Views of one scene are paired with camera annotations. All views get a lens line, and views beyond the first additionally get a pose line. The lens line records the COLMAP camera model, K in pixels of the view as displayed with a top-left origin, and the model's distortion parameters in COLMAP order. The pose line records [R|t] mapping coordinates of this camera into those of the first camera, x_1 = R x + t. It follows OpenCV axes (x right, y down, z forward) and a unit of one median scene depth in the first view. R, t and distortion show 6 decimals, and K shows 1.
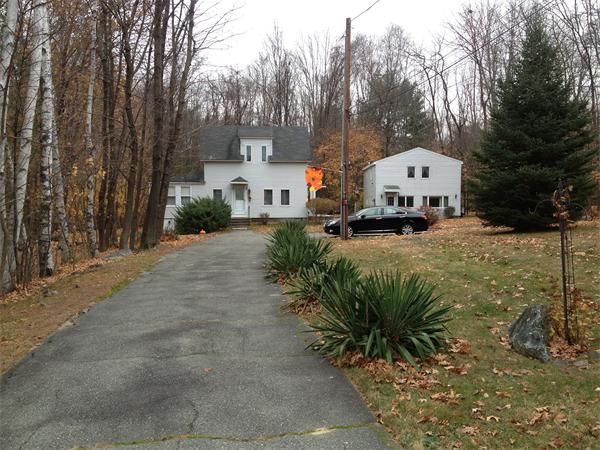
lens RADIAL K [[557.7, 0, 300.0], [0, 557.7, 225.0], [0, 0, 1]] dist [0.173604, -0.331461]
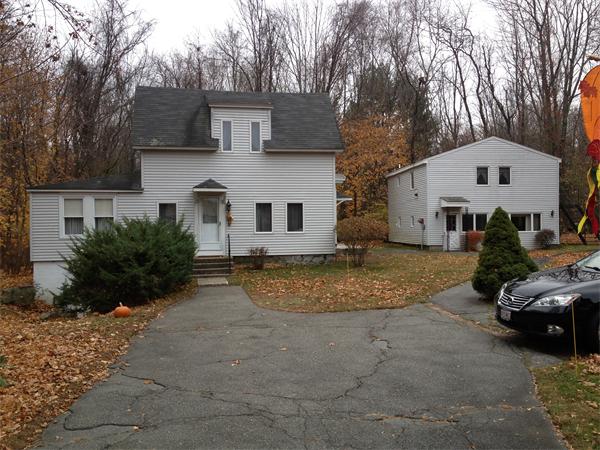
lens RADIAL K [[557.7, 0, 300.0], [0, 557.7, 225.0], [0, 0, 1]] dist [0.173604, -0.331461]
pose [[0.997349, -0.011843, 0.071798, -0.060824], [0.014605, 0.999168, -0.038067, -0.021280], [-0.071288, 0.039015, 0.996692, 0.459935]]
